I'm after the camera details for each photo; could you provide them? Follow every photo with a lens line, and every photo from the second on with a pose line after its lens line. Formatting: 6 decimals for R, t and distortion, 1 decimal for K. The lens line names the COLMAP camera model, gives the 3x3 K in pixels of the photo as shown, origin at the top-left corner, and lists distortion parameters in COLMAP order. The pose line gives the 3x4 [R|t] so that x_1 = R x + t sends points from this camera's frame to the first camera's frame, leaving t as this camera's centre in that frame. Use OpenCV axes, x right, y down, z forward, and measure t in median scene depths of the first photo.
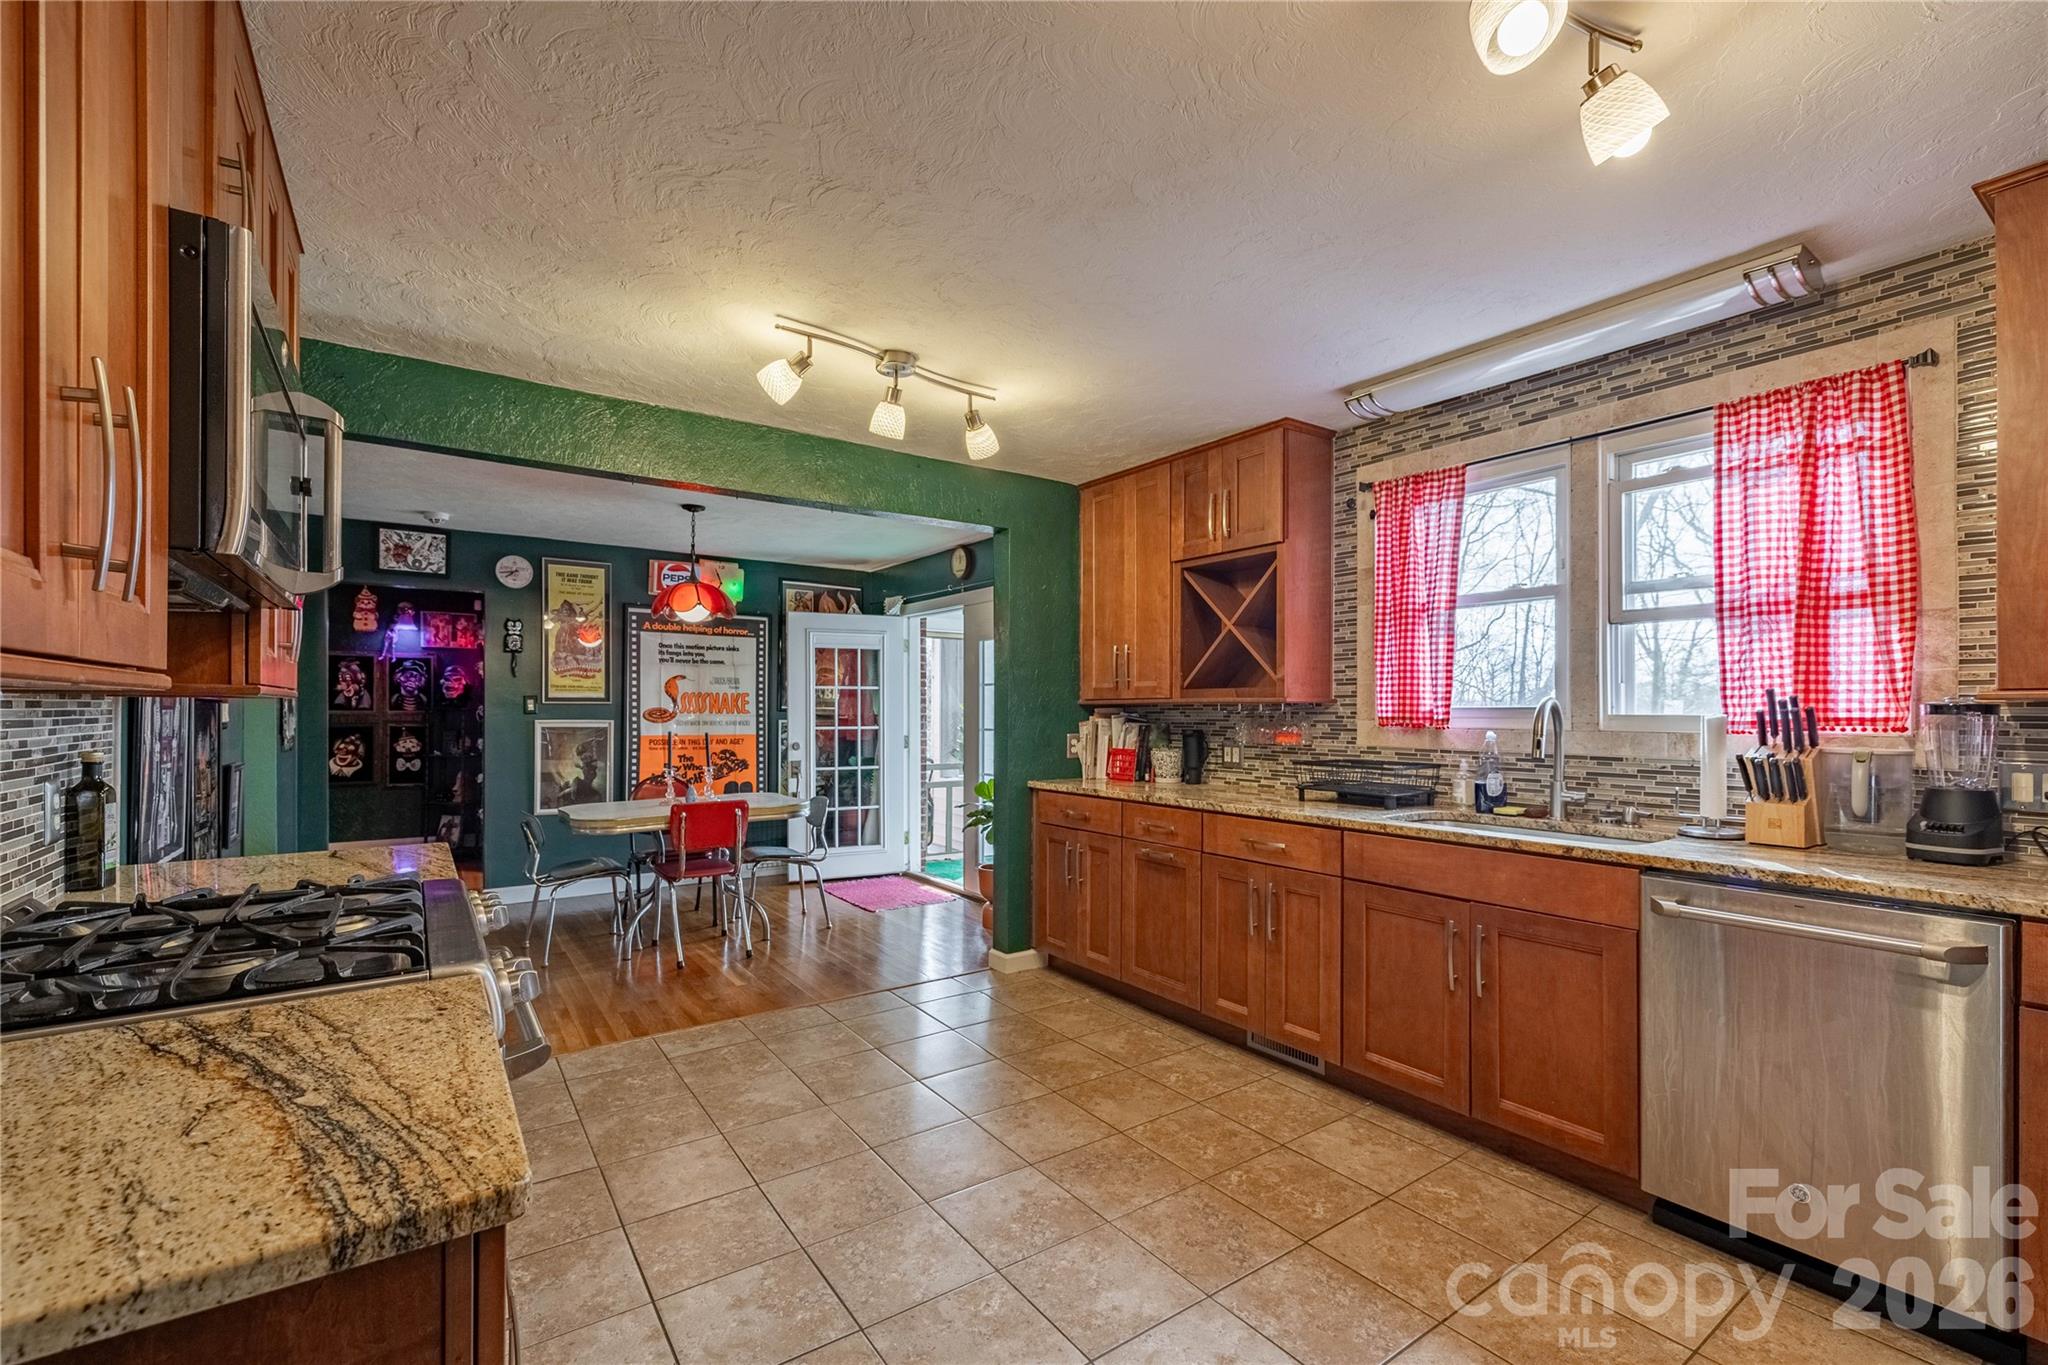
lens RADIAL K [[858.6, 0, 1006.8], [0, 858.6, 711.1], [0, 0, 1]] dist [0.000435, 0.000074]
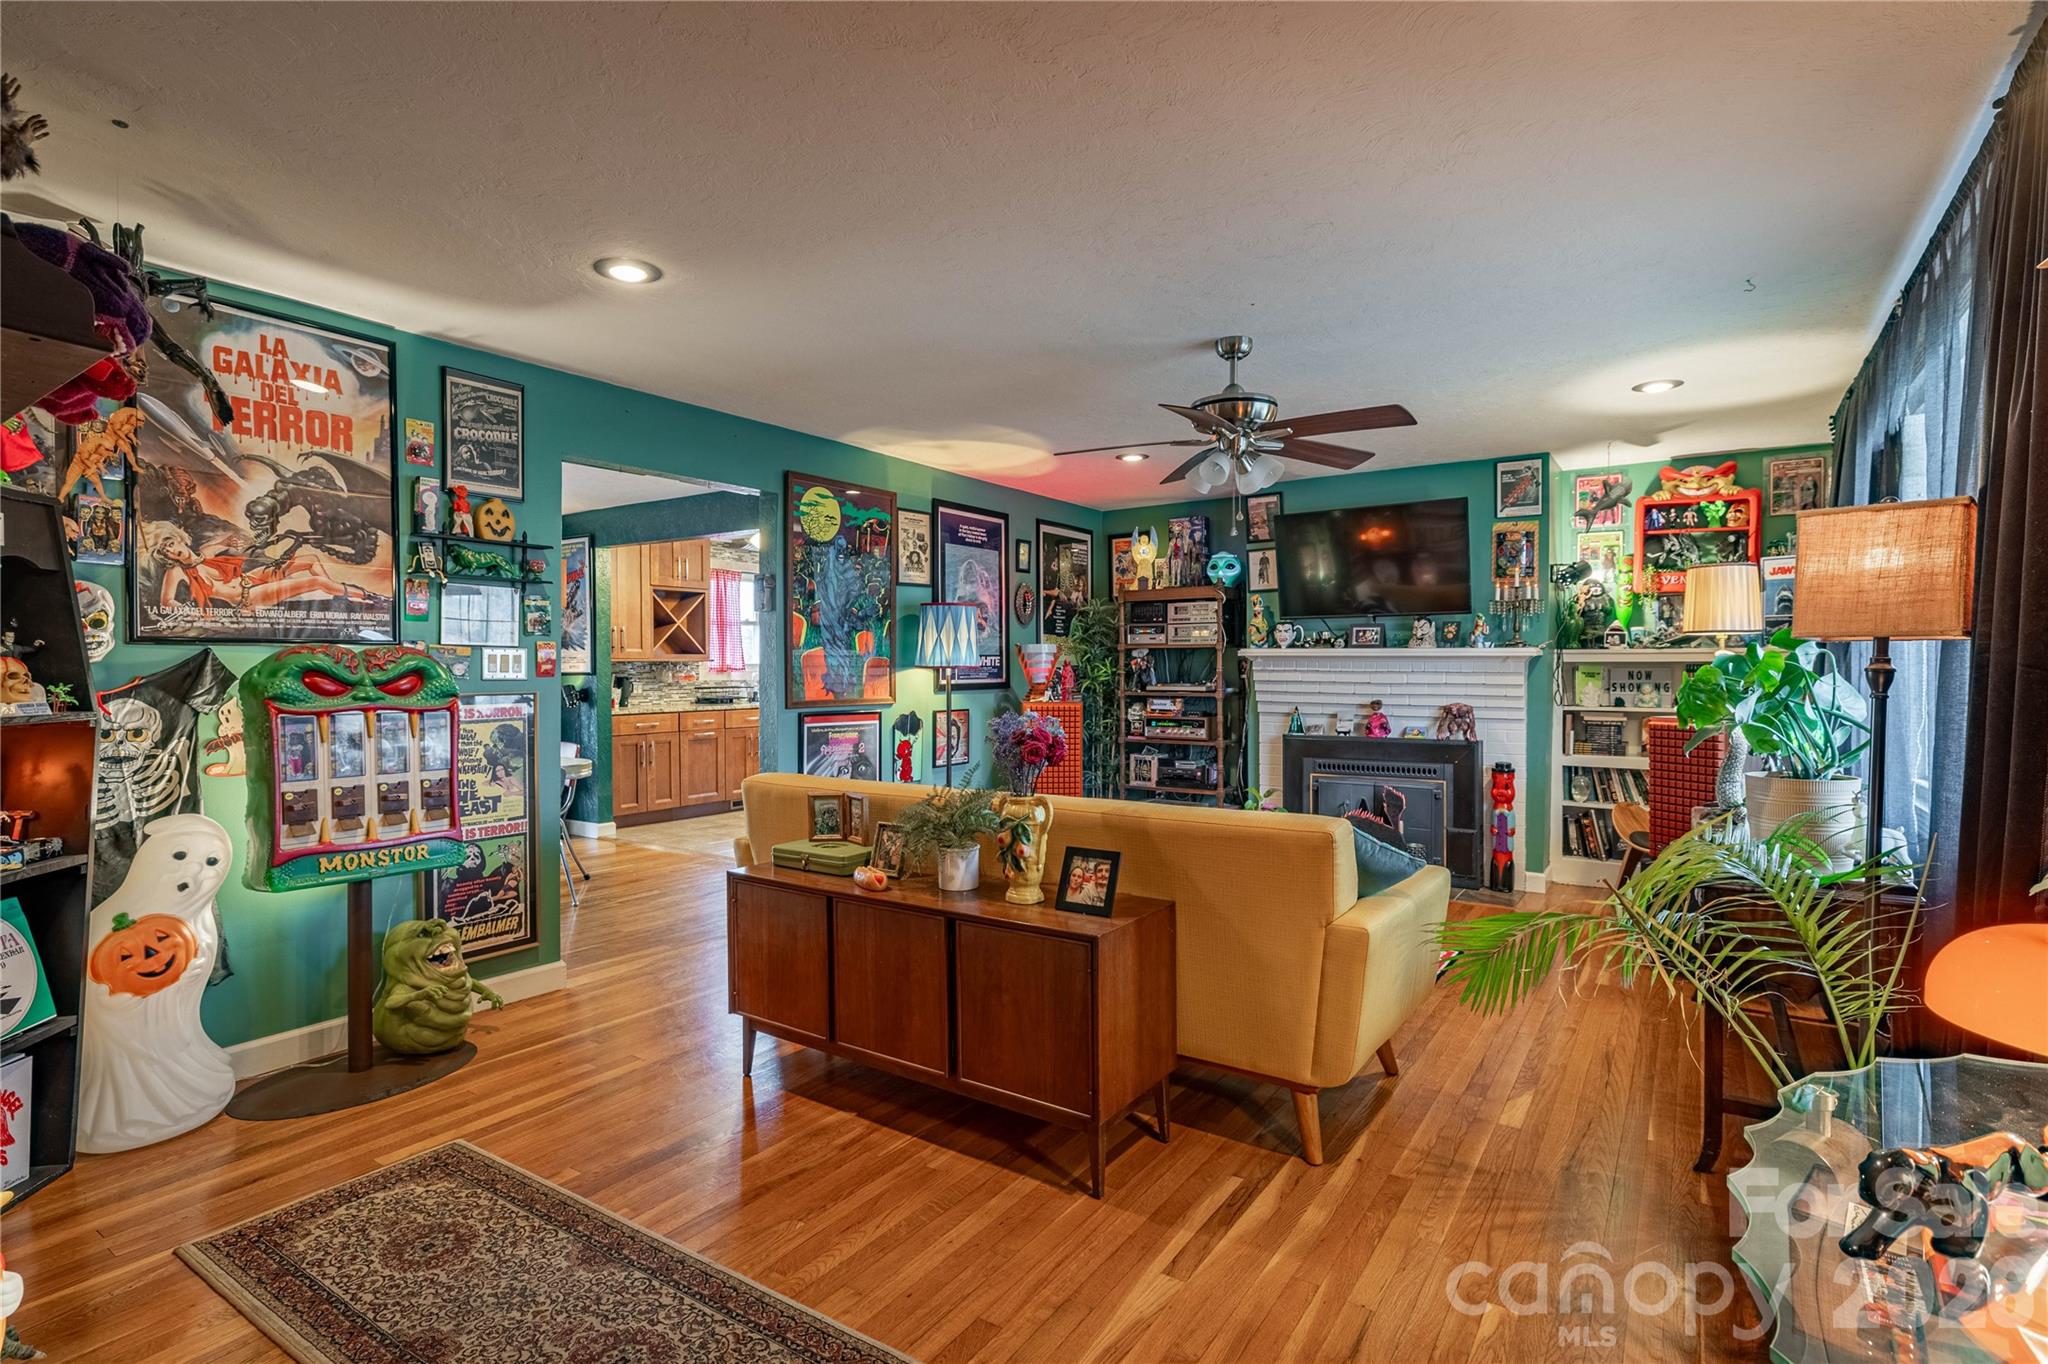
lens RADIAL K [[990.8, 0, 1024.2], [0, 990.8, 676.6], [0, 0, 1]] dist [-0.002566, -0.000095]
pose [[-0.355364, -0.008234, 0.934692, -2.618676], [0.004350, 0.999936, 0.010462, 0.006578], [-0.934718, 0.007784, -0.355305, 1.268783]]
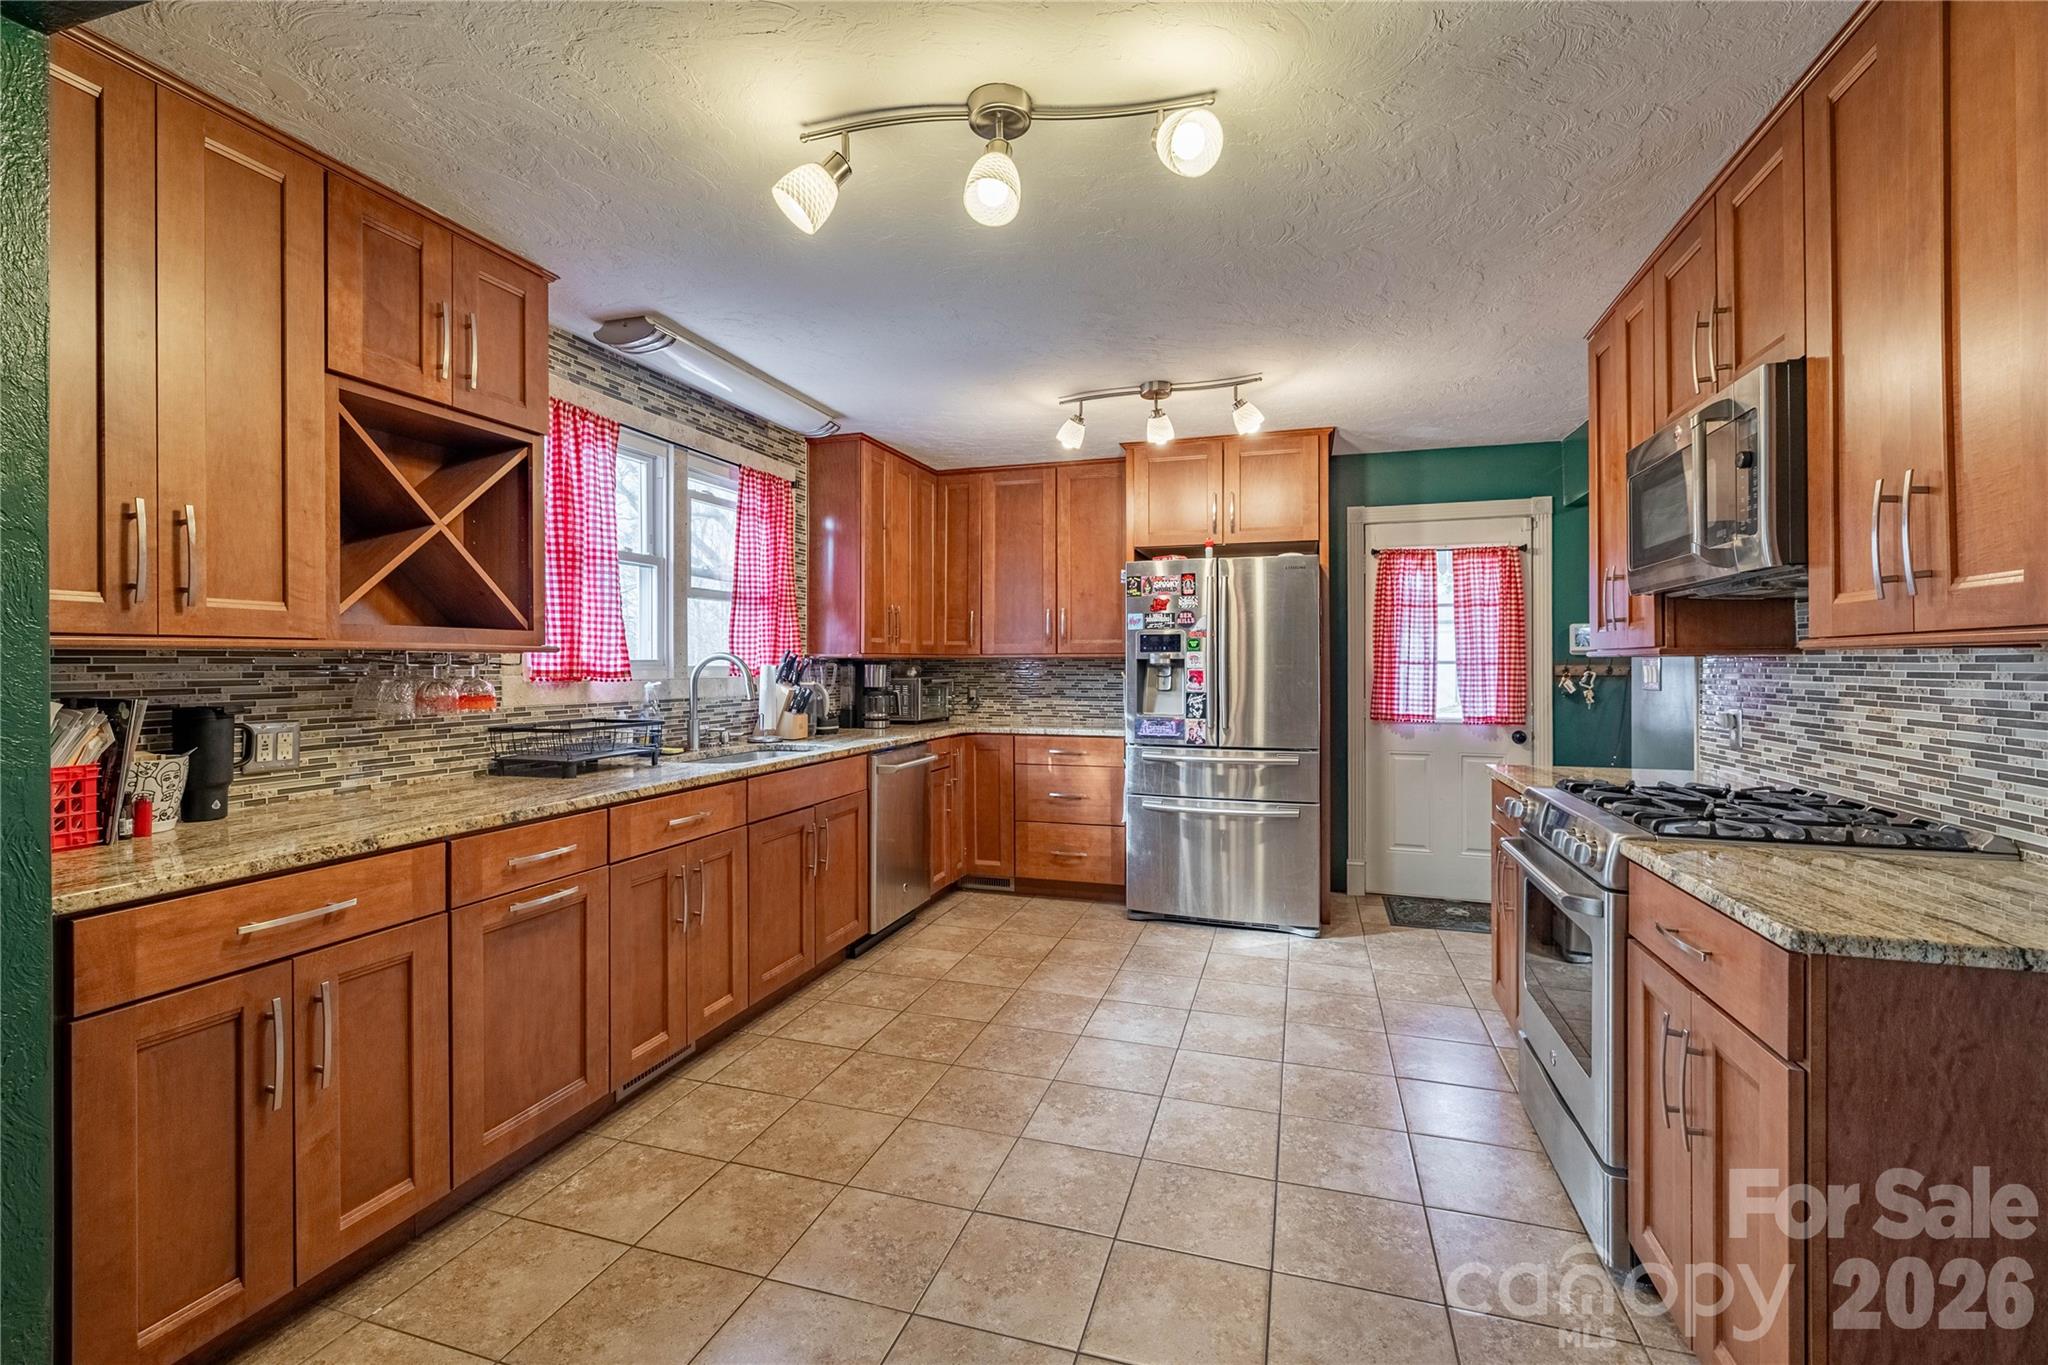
lens RADIAL K [[858.6, 0, 1033.3], [0, 858.6, 663.9], [0, 0, 1]] dist [0.000435, 0.000074]
pose [[-0.614738, -0.000697, 0.788731, -0.578280], [0.002668, 0.999992, 0.002963, -0.001316], [-0.788727, 0.003926, -0.614732, 1.238224]]
